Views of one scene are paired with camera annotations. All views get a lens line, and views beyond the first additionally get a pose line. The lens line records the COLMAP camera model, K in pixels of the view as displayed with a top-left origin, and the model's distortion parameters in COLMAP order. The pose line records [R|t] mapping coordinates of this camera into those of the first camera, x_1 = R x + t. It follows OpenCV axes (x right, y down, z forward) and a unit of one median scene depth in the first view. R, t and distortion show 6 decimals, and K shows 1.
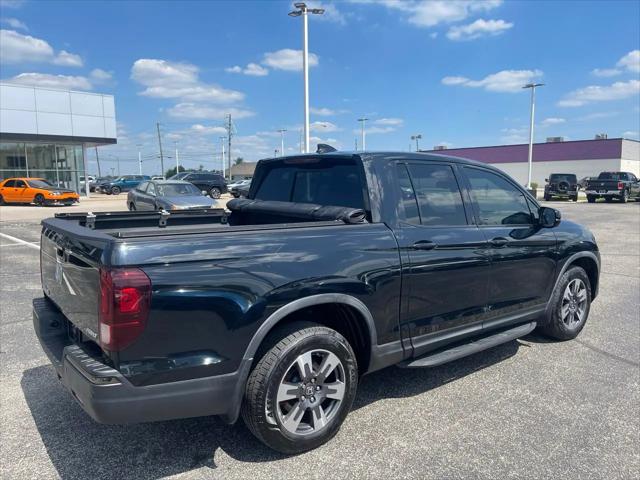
lens RADIAL K [[485.7, 0, 316.5], [0, 485.7, 238.4], [0, 0, 1]] dist [0.056388, -0.079002]
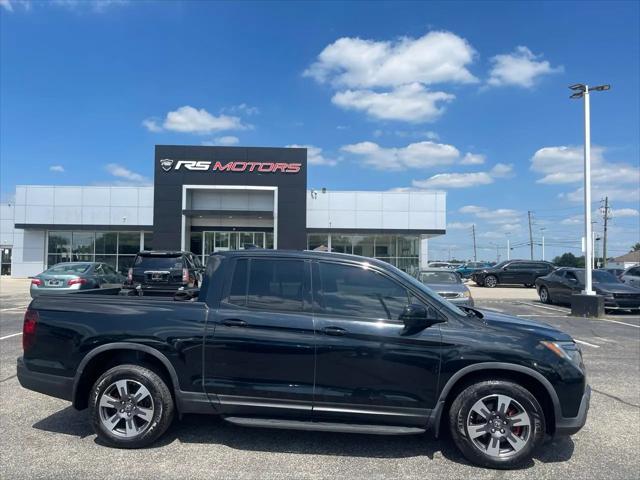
lens RADIAL K [[485.7, 0, 314.7], [0, 485.7, 238.1], [0, 0, 1]] dist [0.056388, -0.079002]
pose [[0.720773, -0.020438, -0.692870, 1.234900], [-0.102612, 0.985407, -0.135811, -0.052657], [0.685534, 0.168986, 0.708157, 0.183380]]
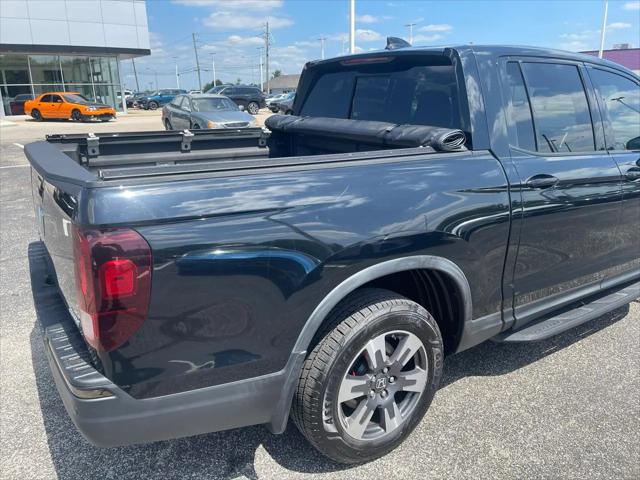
lens RADIAL K [[485.7, 0, 316.0], [0, 485.7, 234.5], [0, 0, 1]] dist [0.056388, -0.079002]
pose [[0.996764, 0.016765, -0.078615, -0.047479], [-0.003939, 0.987021, 0.160545, -0.021982], [0.080286, -0.159715, 0.983893, 0.252559]]
